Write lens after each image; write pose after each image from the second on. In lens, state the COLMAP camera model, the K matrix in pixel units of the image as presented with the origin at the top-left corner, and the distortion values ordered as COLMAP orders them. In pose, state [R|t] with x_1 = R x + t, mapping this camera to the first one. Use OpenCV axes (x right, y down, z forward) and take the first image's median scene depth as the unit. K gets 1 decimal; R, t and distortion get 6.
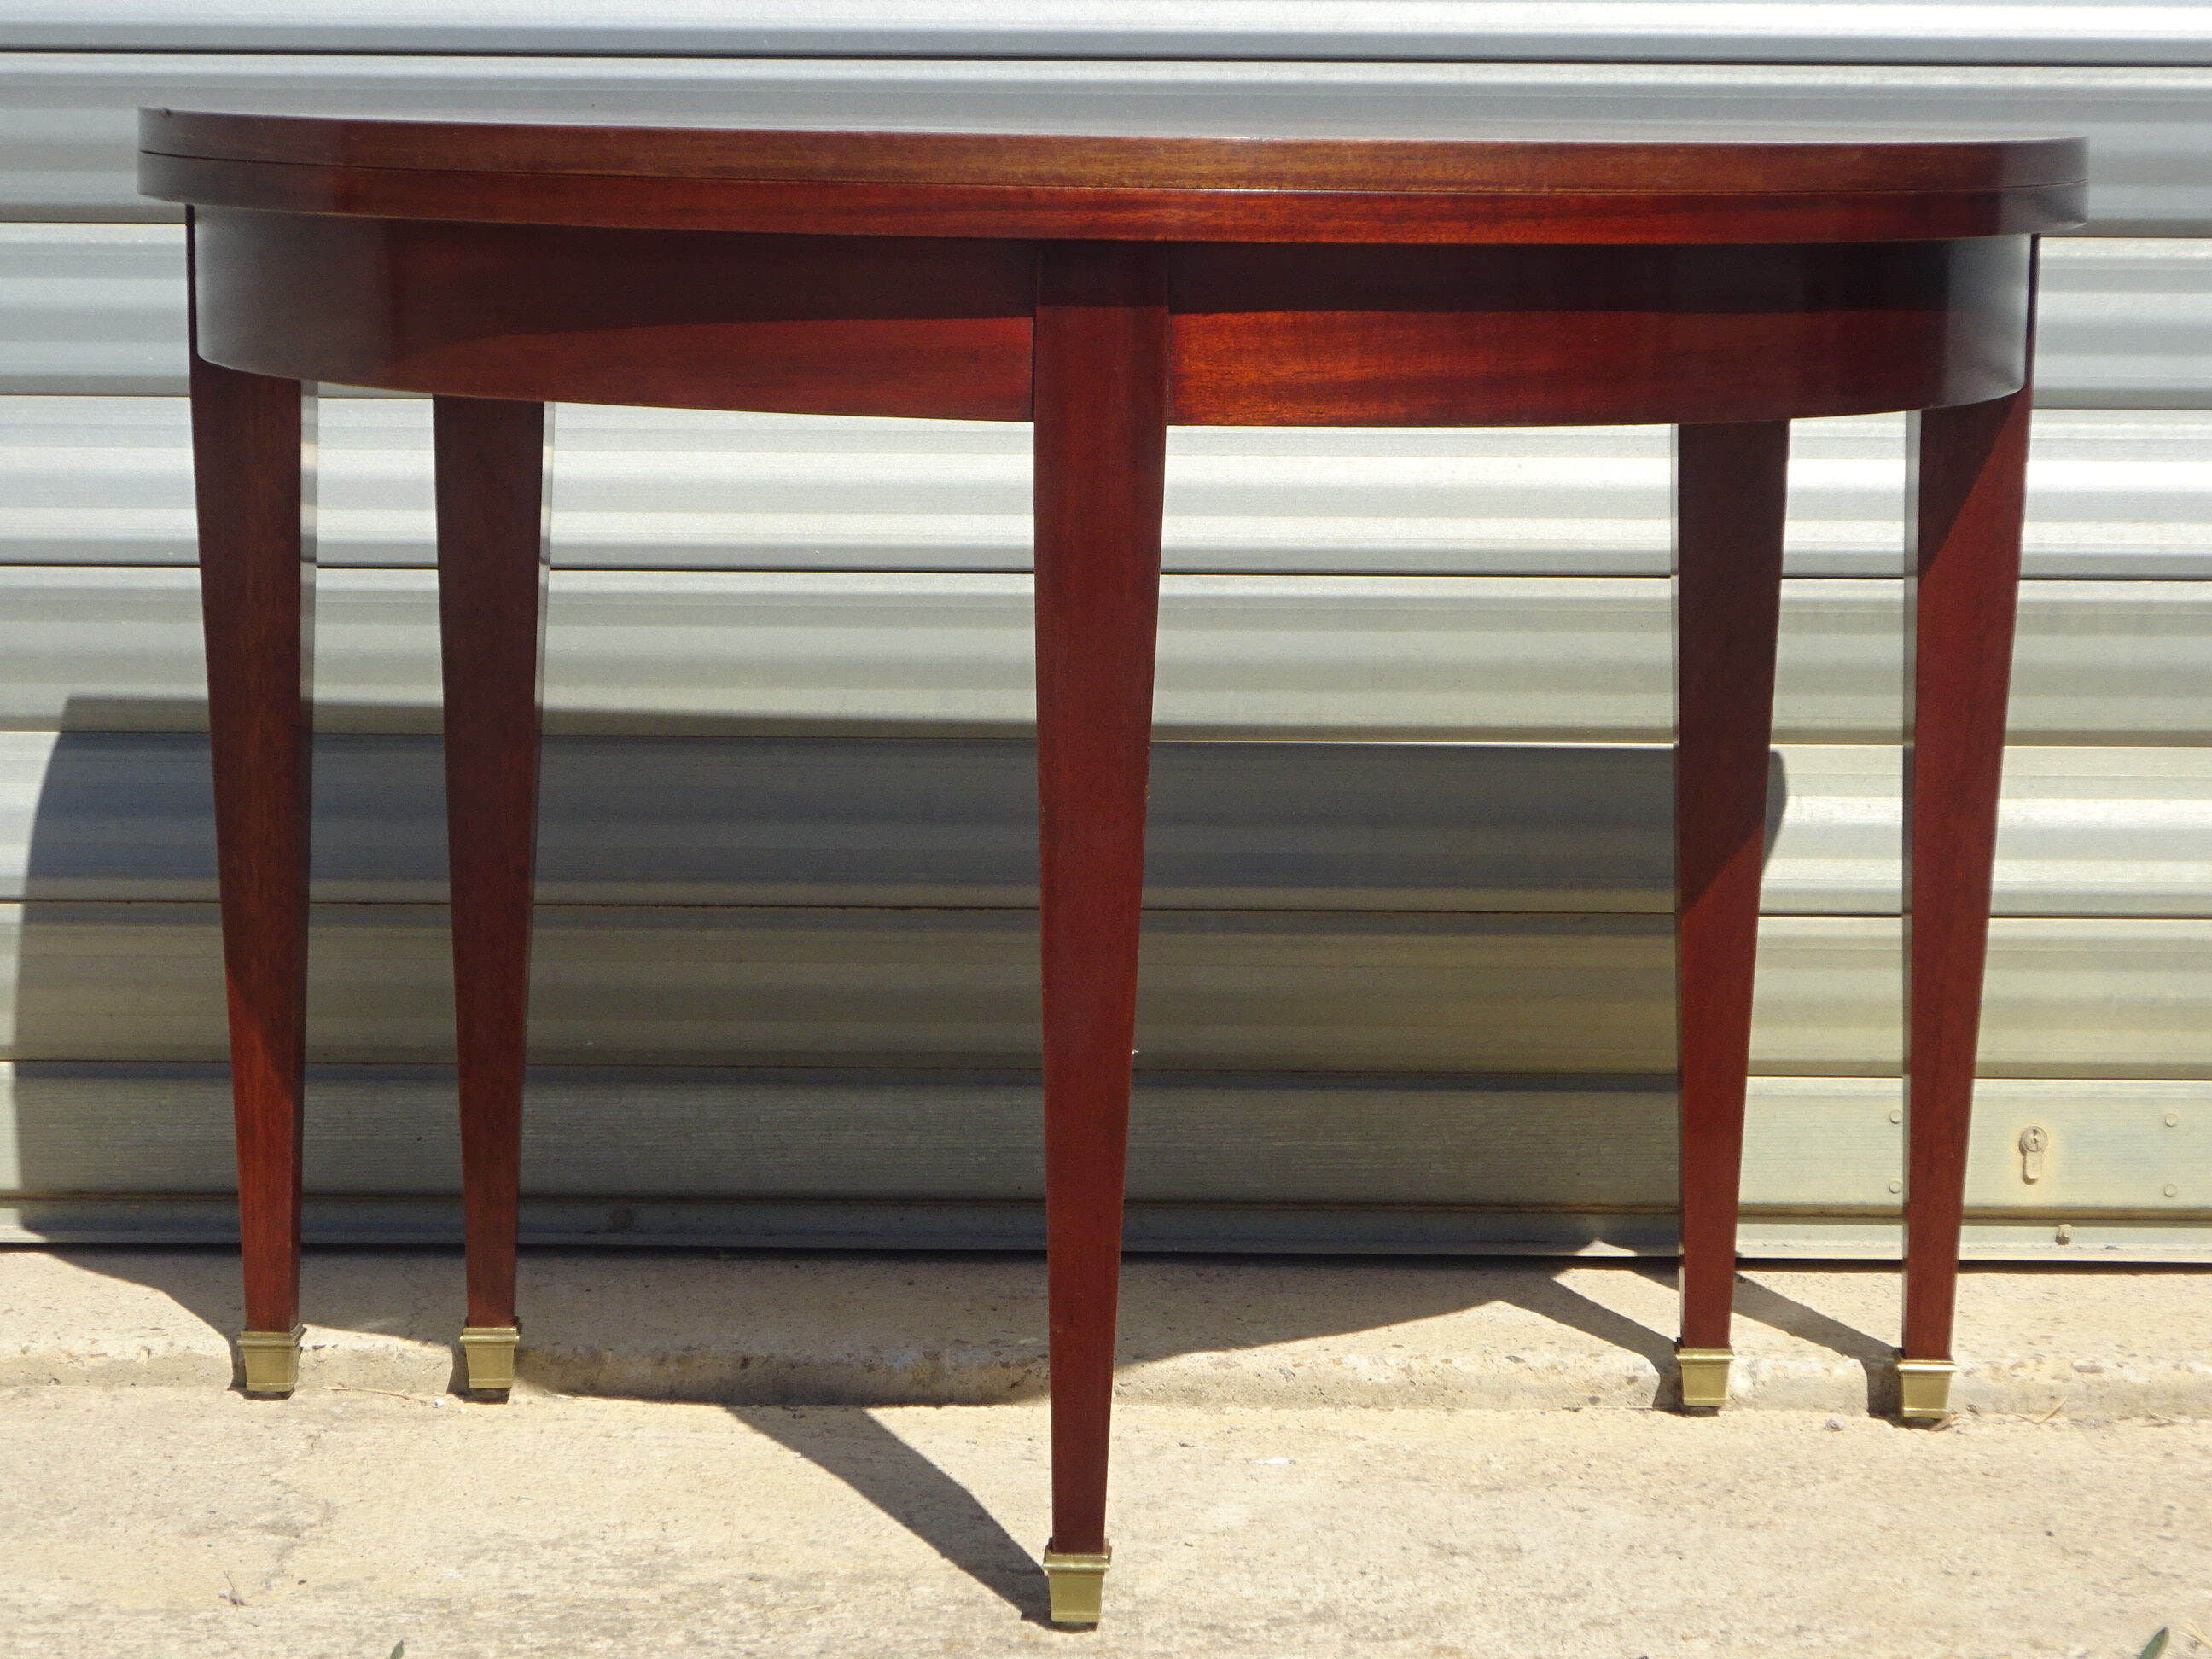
lens RADIAL K [[5622.1, 0, 1100.7], [0, 5622.1, 836.9], [0, 0, 1]] dist [0.059337, 0.000000]
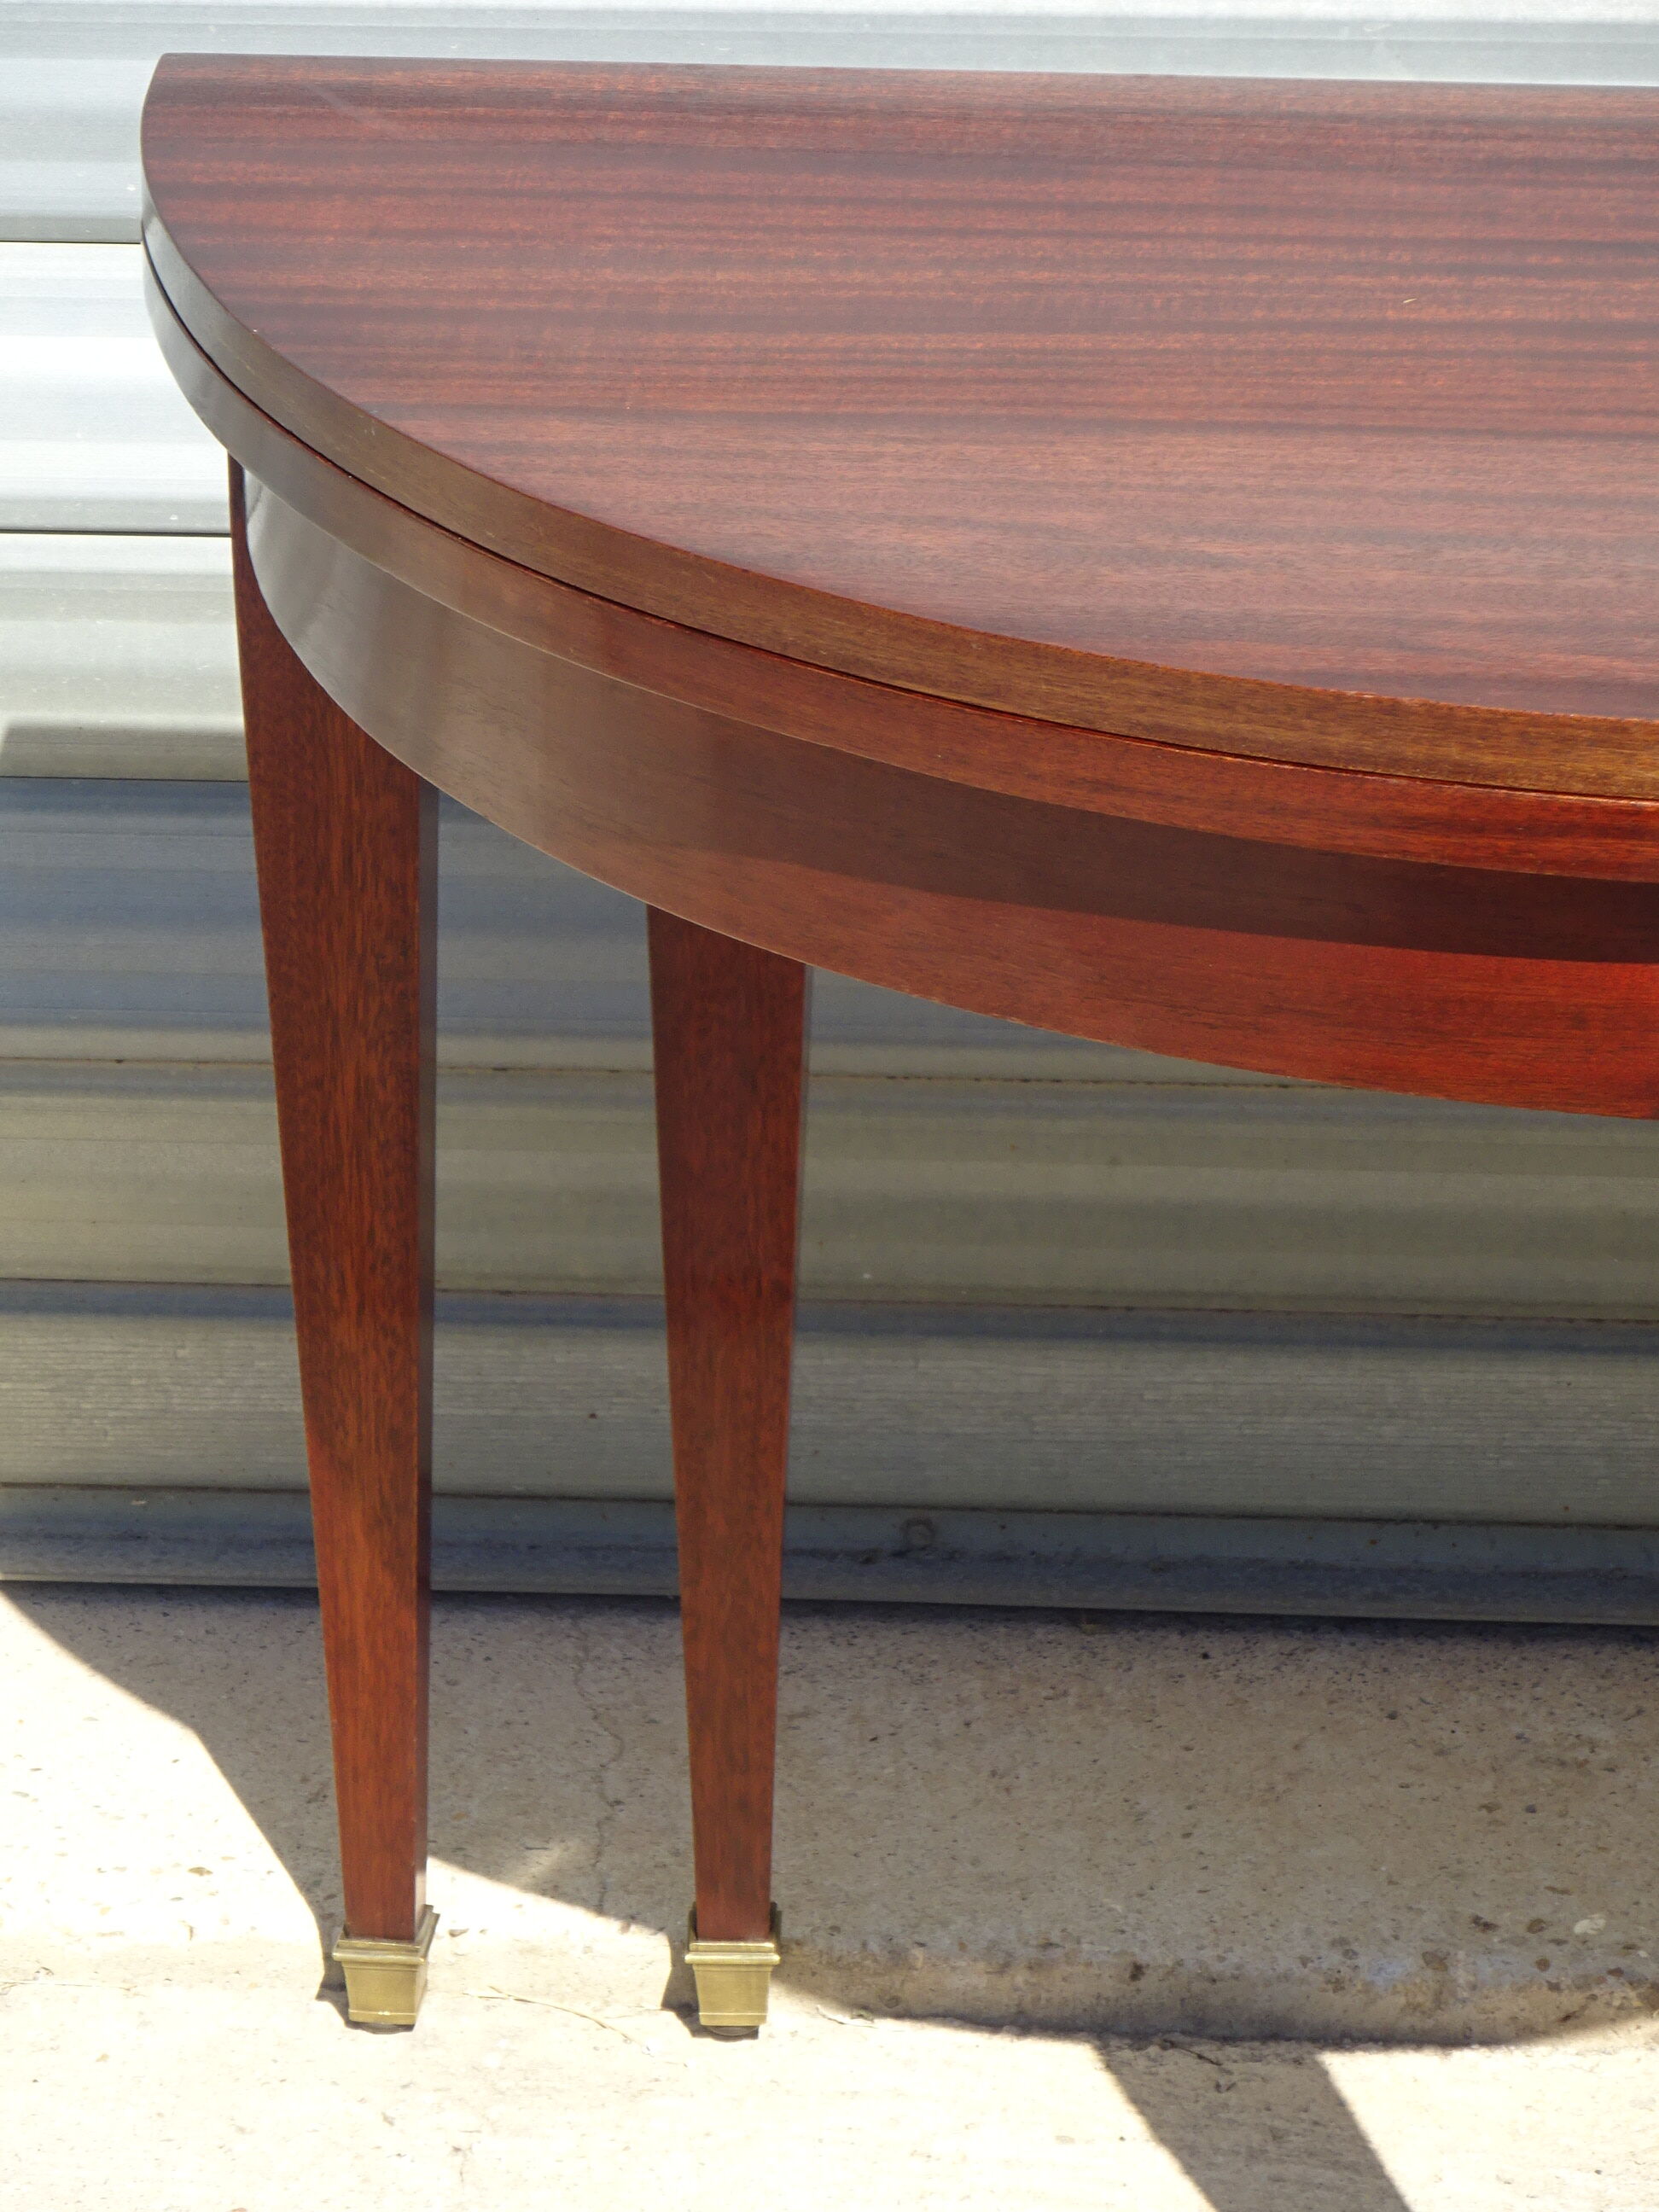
lens RADIAL K [[9350.6, 0, 822.4], [0, 9350.6, 1044.1], [0, 0, 1]] dist [0.012535, 0.000000]
pose [[0.997510, 0.014900, -0.068933, -0.028299], [0.005089, 0.959672, 0.281077, -0.300515], [0.070342, -0.280728, 0.957206, 0.033312]]
